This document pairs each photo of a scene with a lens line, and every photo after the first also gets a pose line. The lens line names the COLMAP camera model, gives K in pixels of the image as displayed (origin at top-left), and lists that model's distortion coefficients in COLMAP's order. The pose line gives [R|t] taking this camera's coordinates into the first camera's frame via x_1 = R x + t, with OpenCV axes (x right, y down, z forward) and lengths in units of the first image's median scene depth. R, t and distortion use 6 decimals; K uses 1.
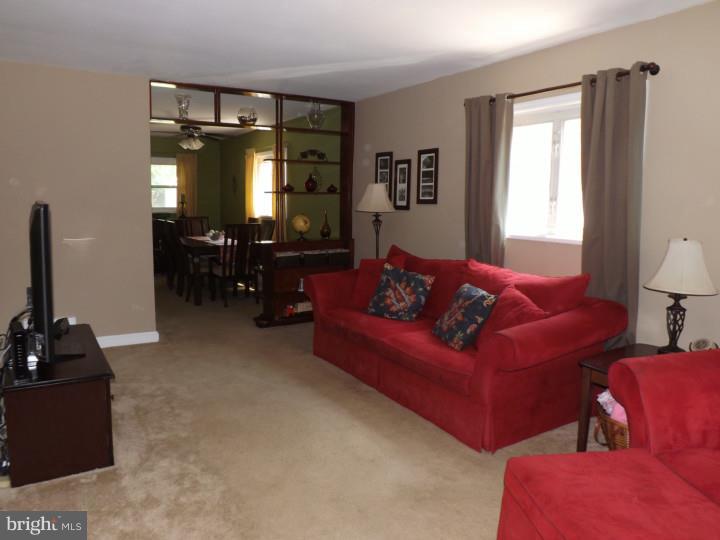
lens RADIAL K [[681.7, 0, 360.0], [0, 681.7, 270.0], [0, 0, 1]] dist [-0.067245, 0.000195]
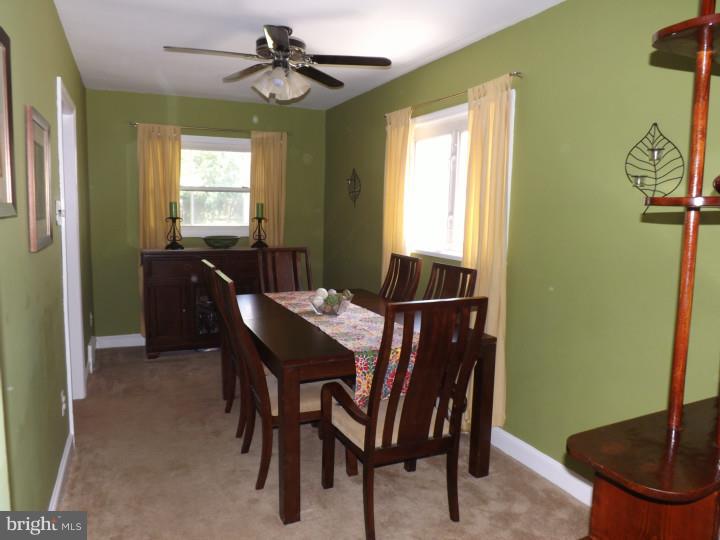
lens RADIAL K [[681.7, 0, 360.0], [0, 681.7, 270.0], [0, 0, 1]] dist [-0.067245, 0.000195]
pose [[0.993035, 0.021047, -0.115922, -0.125419], [-0.022775, 0.999648, -0.013600, -0.056182], [0.115595, 0.016145, 0.993165, 0.499909]]
